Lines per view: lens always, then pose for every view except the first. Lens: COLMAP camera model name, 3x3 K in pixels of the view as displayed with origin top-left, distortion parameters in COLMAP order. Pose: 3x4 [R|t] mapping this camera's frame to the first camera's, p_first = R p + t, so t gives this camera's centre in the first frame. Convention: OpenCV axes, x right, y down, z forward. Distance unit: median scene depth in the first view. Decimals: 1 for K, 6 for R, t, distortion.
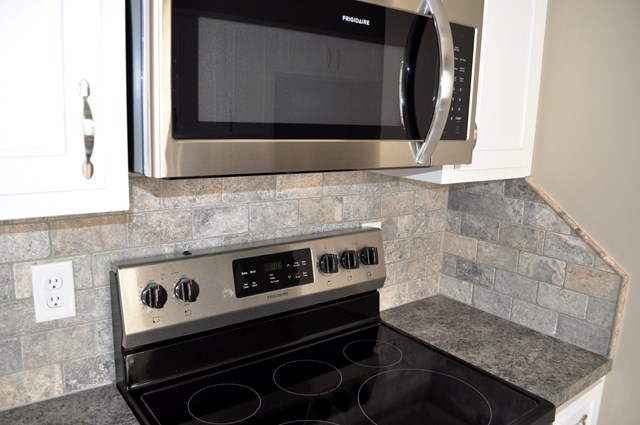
lens RADIAL K [[504.1, 0, 320.0], [0, 504.1, 212.5], [0, 0, 1]] dist [-0.084406, 0.014432]
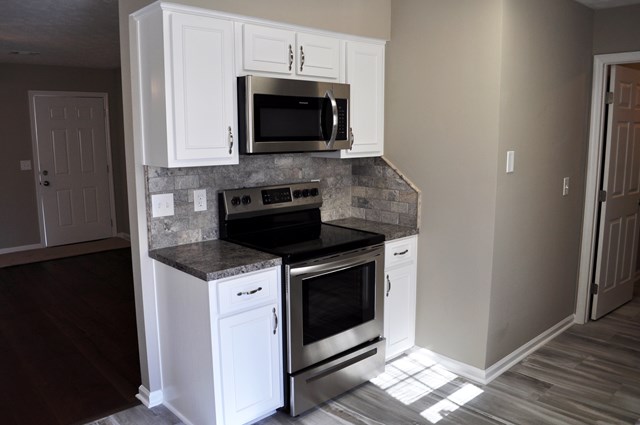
lens RADIAL K [[504.1, 0, 320.0], [0, 504.1, 212.5], [0, 0, 1]] dist [-0.084406, 0.014432]
pose [[0.994954, -0.054760, 0.084069, -0.084540], [0.057283, 0.997968, -0.027895, 0.263958], [-0.082371, 0.032570, 0.996069, -1.422045]]
